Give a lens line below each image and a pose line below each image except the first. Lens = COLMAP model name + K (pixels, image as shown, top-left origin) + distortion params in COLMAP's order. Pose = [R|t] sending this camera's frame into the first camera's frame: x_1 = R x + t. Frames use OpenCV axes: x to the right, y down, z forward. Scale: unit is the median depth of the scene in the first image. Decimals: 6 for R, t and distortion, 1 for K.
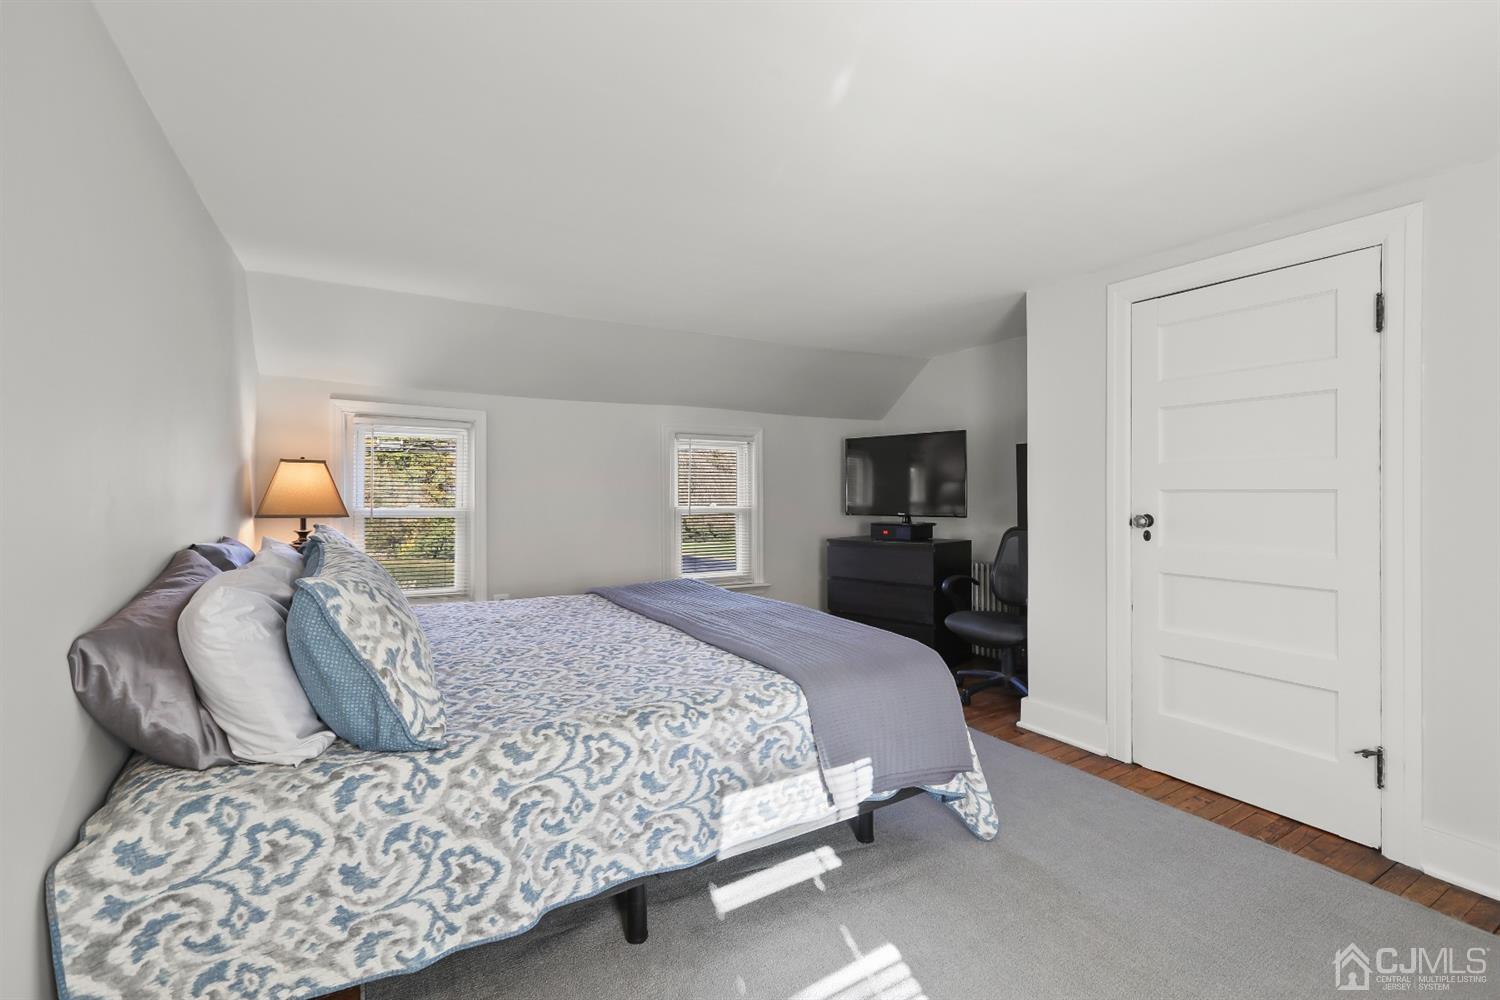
lens RADIAL K [[681.2, 0, 752.0], [0, 681.2, 493.2], [0, 0, 1]] dist [0.003146, 0.000541]
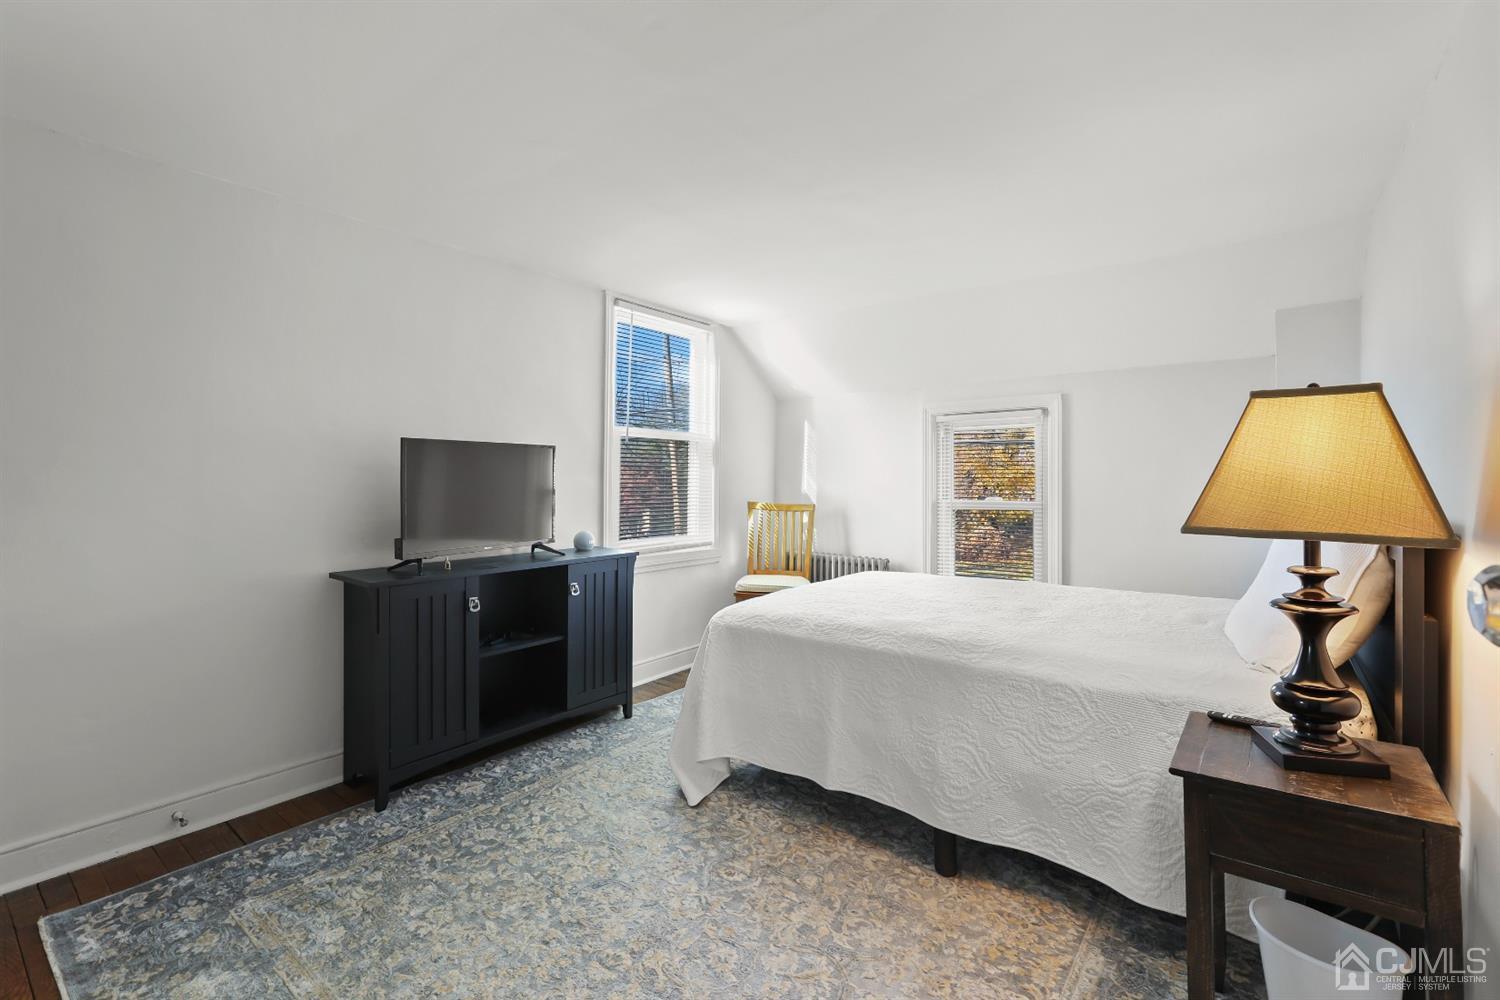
lens RADIAL K [[681.2, 0, 751.2], [0, 681.2, 500.5], [0, 0, 1]] dist [0.003146, 0.000541]
pose [[0.305906, -0.003348, -0.952056, -0.375966], [-0.003206, 0.999985, -0.004546, 0.015850], [0.952056, 0.004443, 0.305890, 0.561783]]
